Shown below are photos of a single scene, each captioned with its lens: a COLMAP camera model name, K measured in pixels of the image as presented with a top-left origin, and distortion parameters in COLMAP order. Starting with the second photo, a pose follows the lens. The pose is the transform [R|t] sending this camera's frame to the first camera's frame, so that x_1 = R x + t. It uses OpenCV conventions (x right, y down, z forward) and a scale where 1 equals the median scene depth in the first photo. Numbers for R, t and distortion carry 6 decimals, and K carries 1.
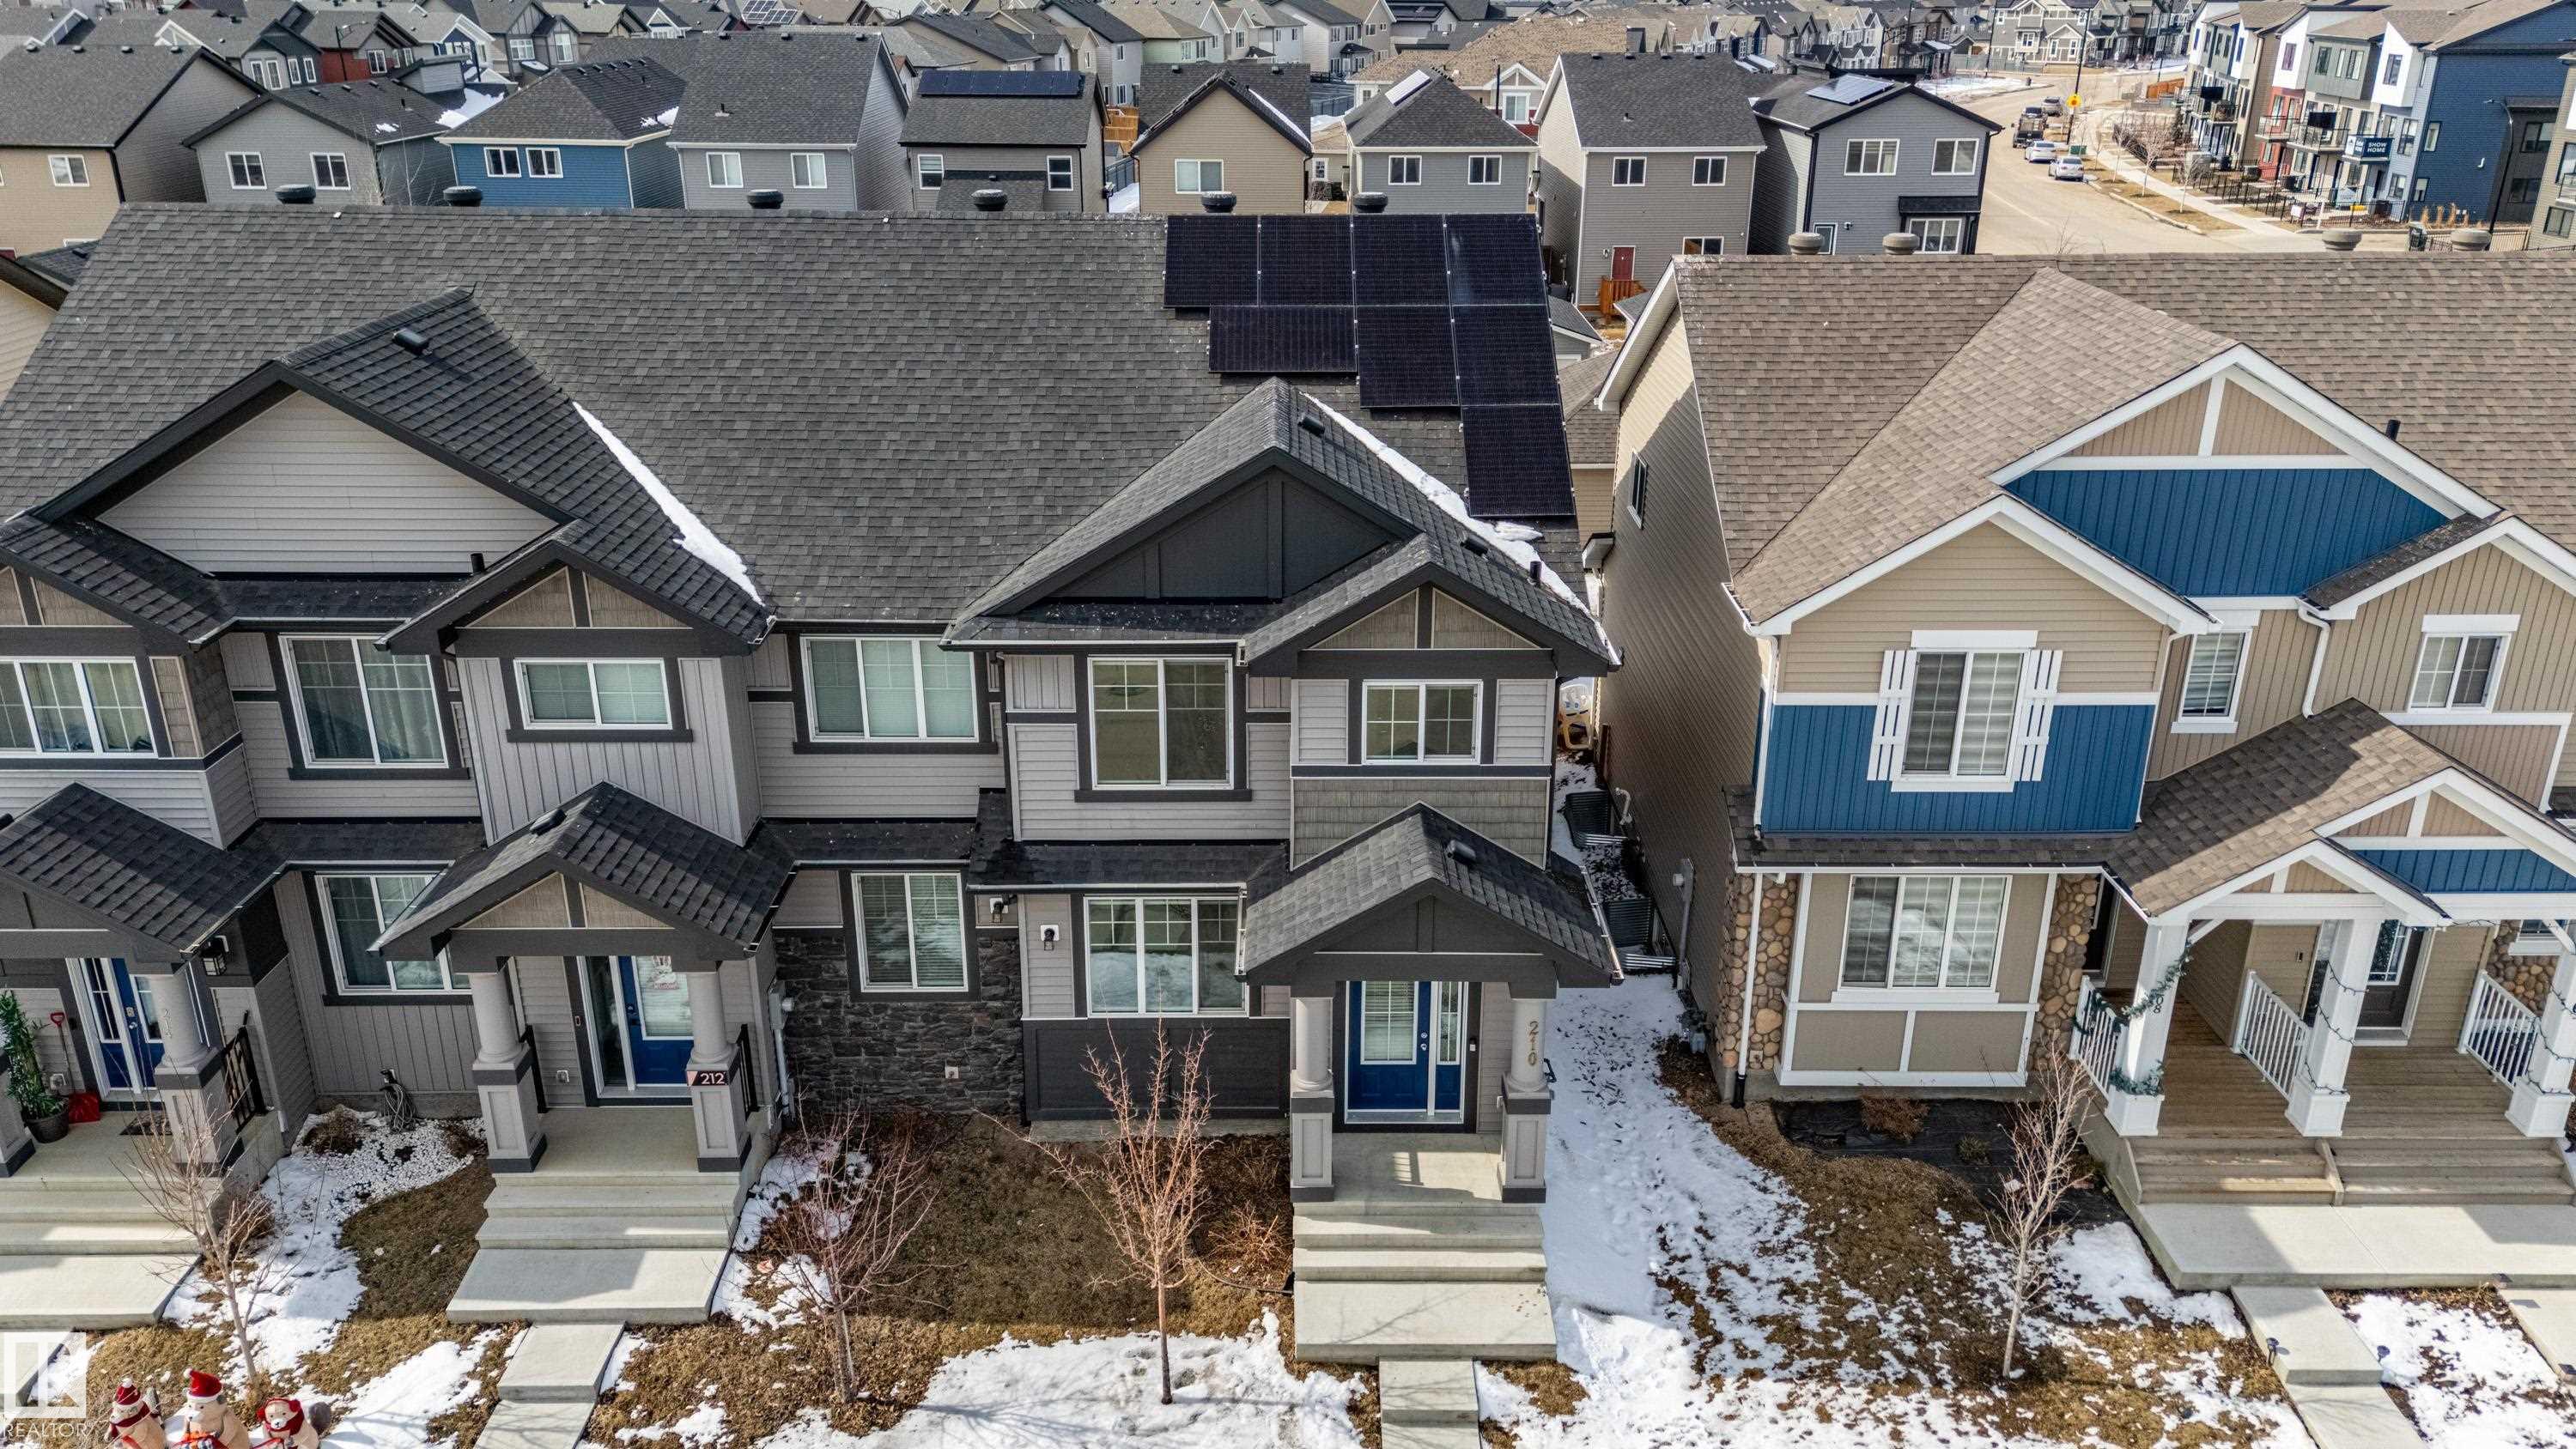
lens RADIAL K [[1872.9, 0, 1302.5], [0, 1872.9, 719.6], [0, 0, 1]] dist [0.092587, -0.089782]
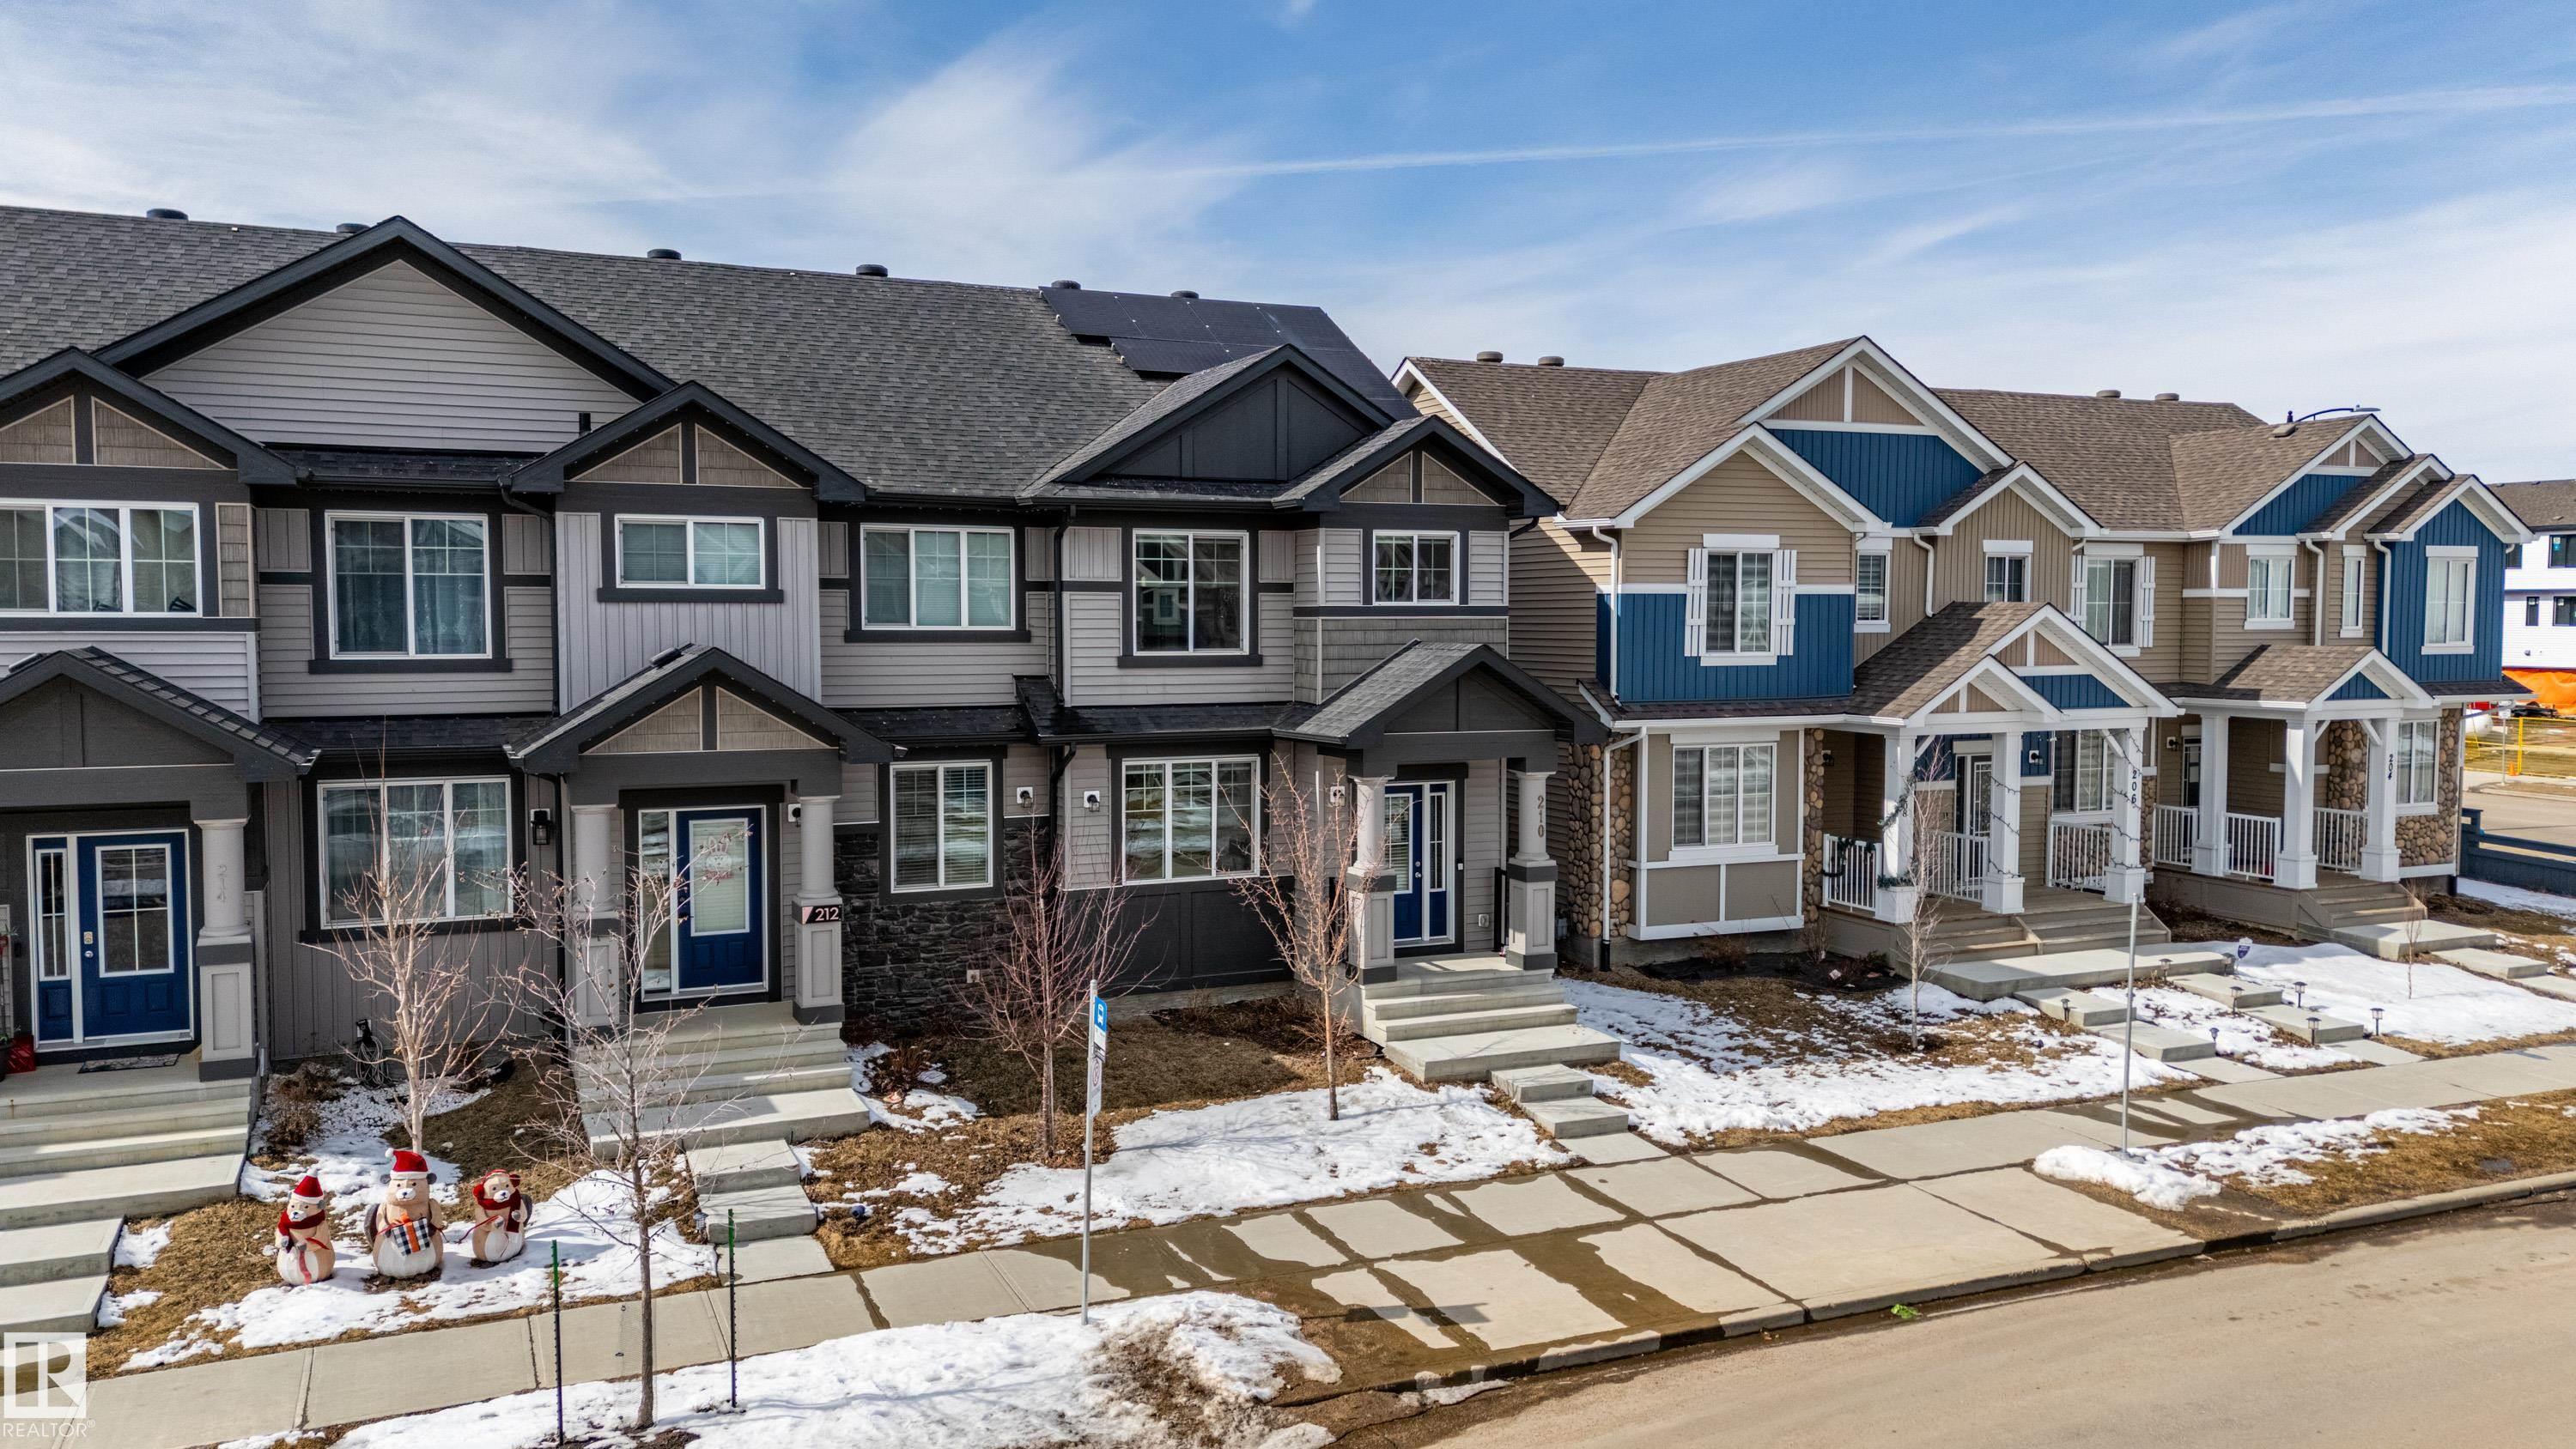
lens RADIAL K [[1872.9, 0, 1302.5], [0, 1872.9, 719.6], [0, 0, 1]] dist [0.092587, -0.089782]
pose [[0.912684, -0.025897, 0.407844, -0.481031], [0.150231, 0.949371, -0.275909, 0.401385], [-0.380050, 0.313089, 0.870366, -0.006670]]
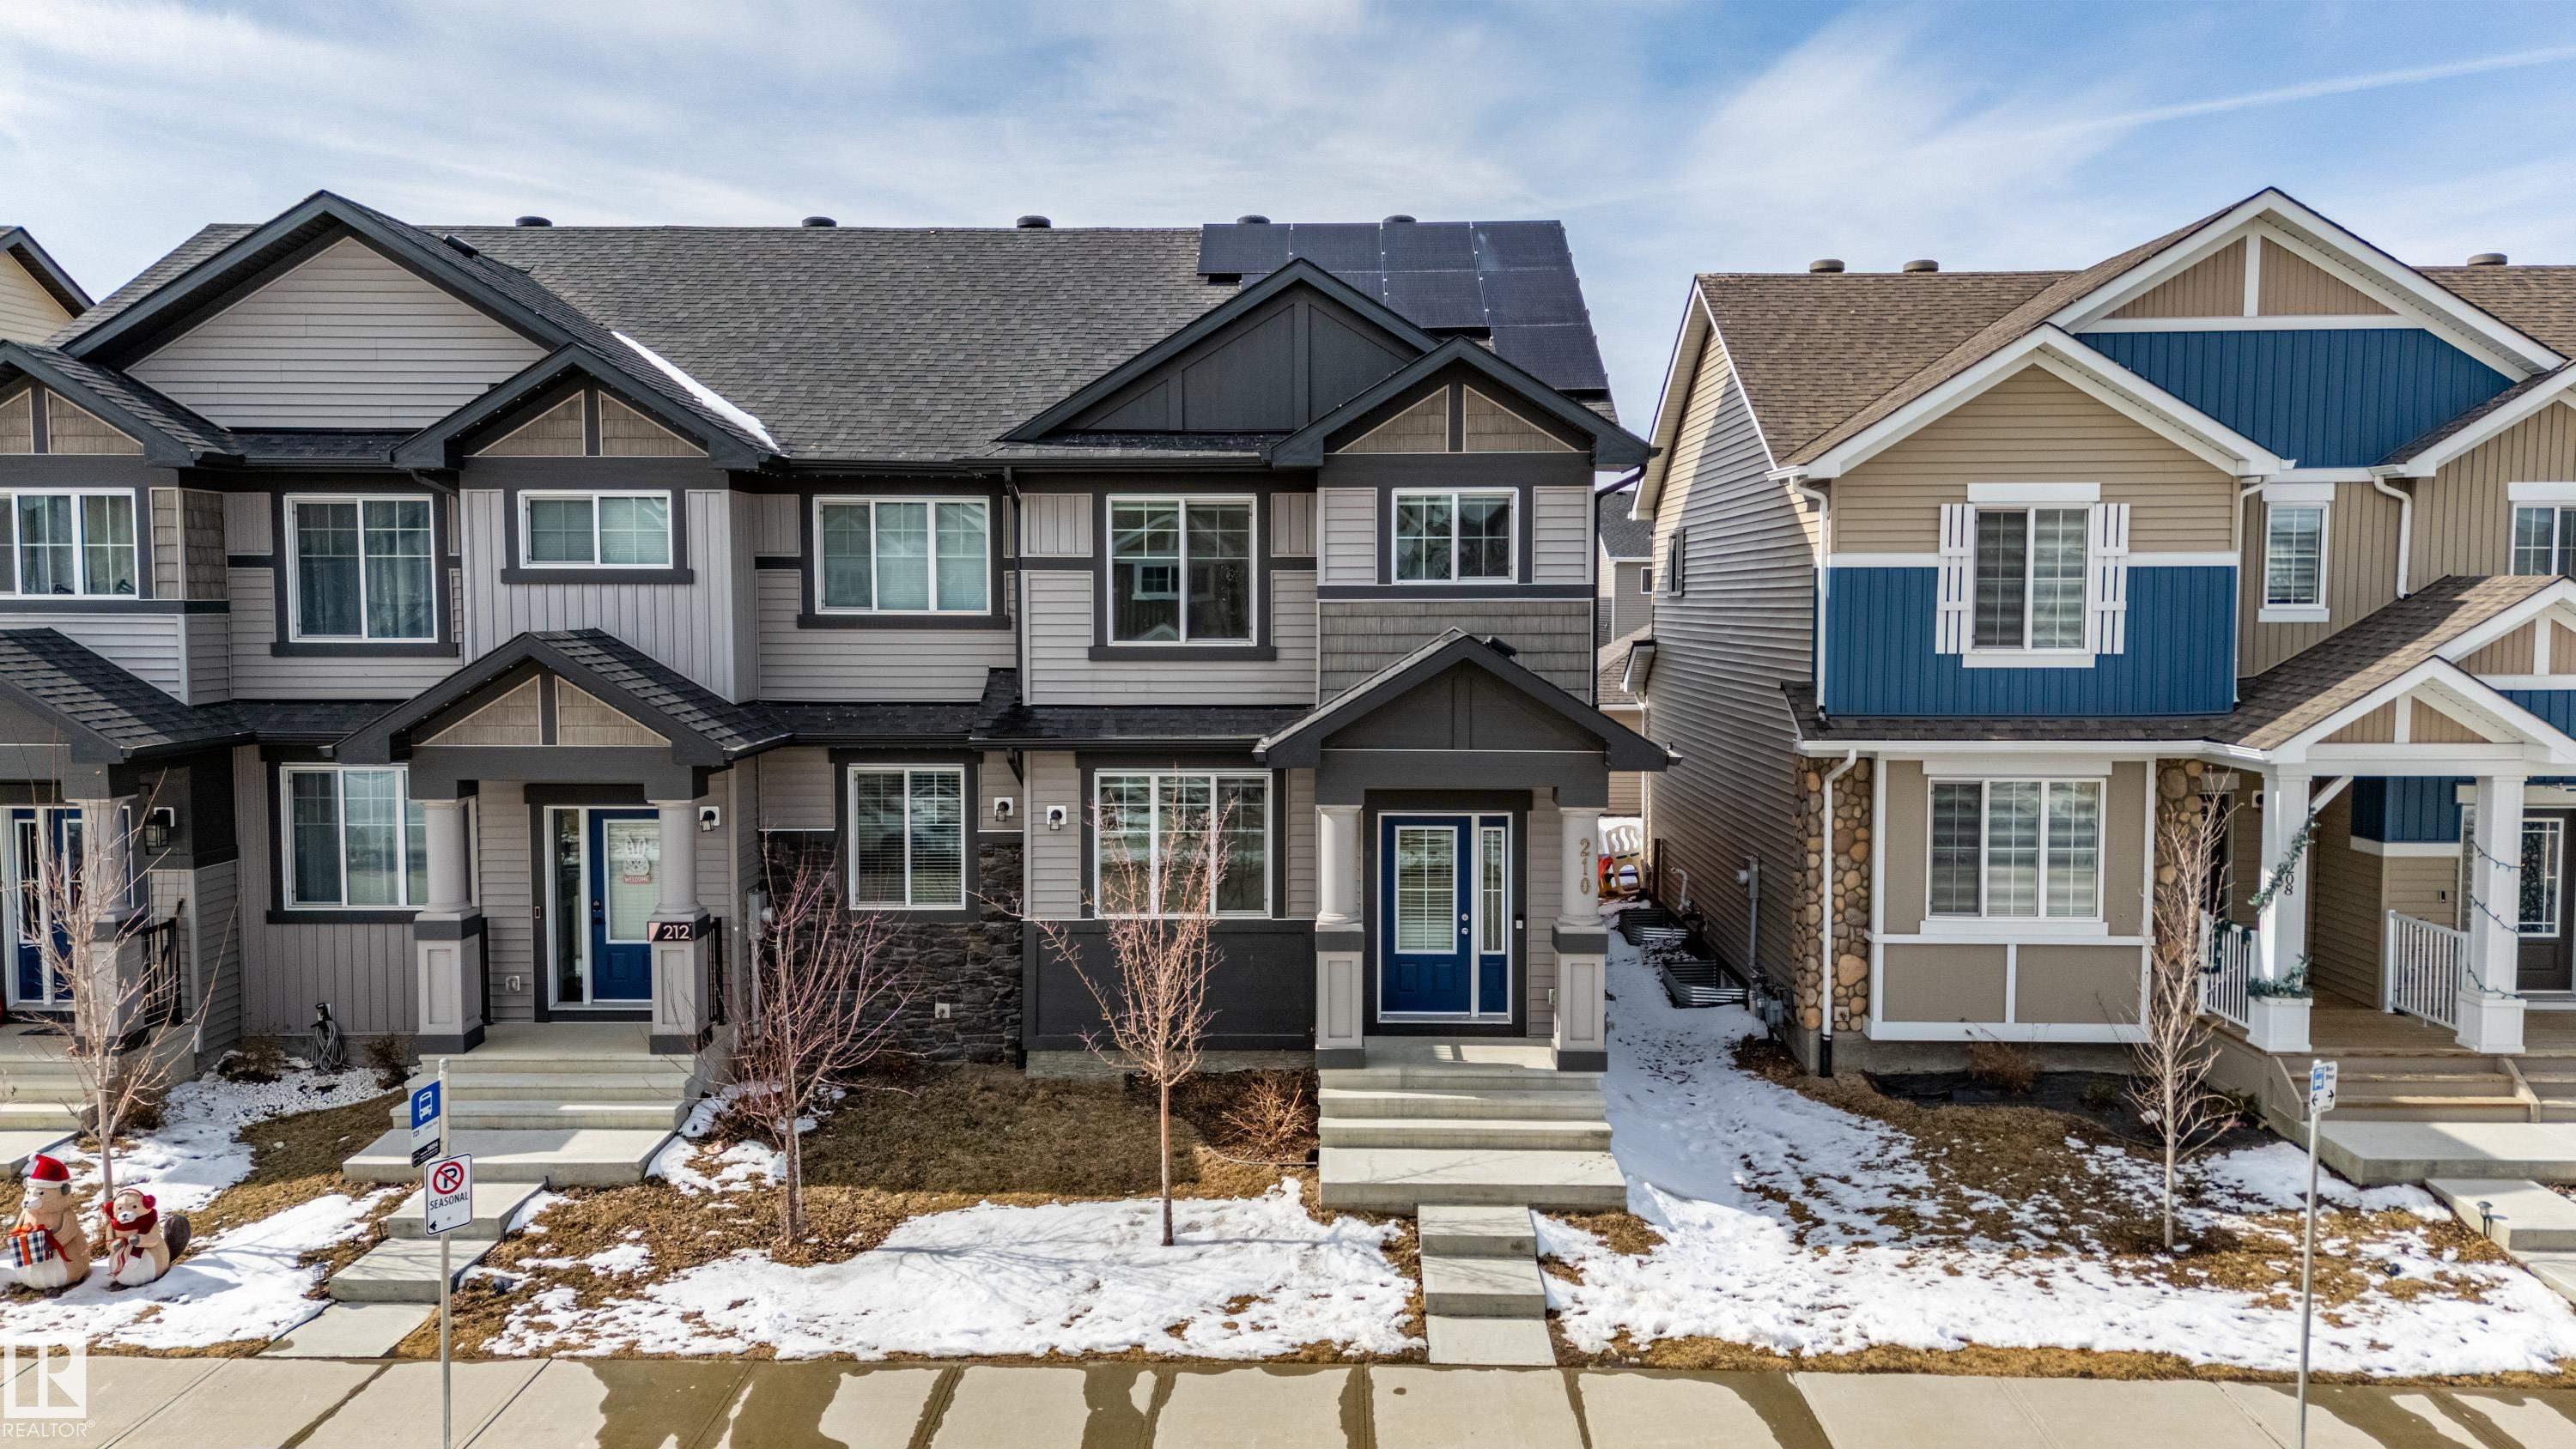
lens RADIAL K [[1872.9, 0, 1302.5], [0, 1872.9, 719.6], [0, 0, 1]] dist [0.092587, -0.089782]
pose [[0.999694, -0.002175, -0.024633, 0.009290], [-0.005465, 0.952058, -0.305869, 0.362219], [0.024118, 0.305910, 0.951755, 0.115866]]
